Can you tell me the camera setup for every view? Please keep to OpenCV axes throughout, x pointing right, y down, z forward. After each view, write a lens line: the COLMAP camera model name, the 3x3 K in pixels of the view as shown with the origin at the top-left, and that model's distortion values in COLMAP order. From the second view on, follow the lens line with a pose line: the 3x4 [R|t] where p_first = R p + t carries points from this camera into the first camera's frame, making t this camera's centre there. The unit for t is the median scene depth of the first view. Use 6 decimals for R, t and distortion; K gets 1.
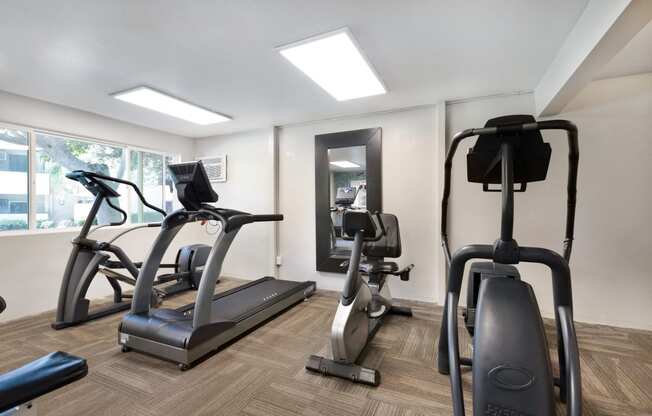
lens RADIAL K [[289.4, 0, 329.3], [0, 289.4, 207.2], [0, 0, 1]] dist [0.000424, 0.000007]
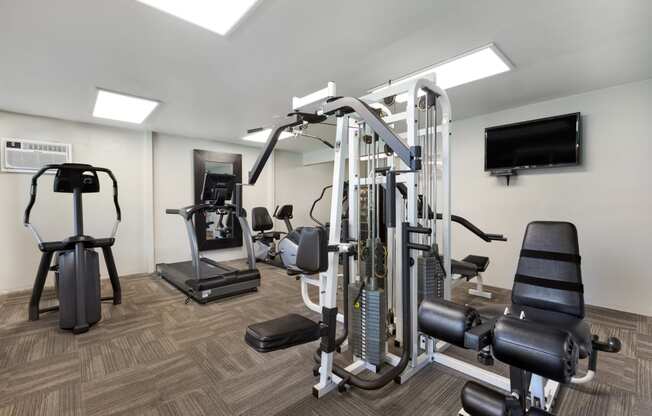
lens RADIAL K [[289.4, 0, 329.3], [0, 289.4, 207.2], [0, 0, 1]] dist [0.000424, 0.000007]
pose [[0.377484, -0.014268, 0.925906, -1.592097], [0.001651, 0.999890, 0.014735, 0.000079], [-0.926015, -0.004034, 0.377466, -0.101153]]
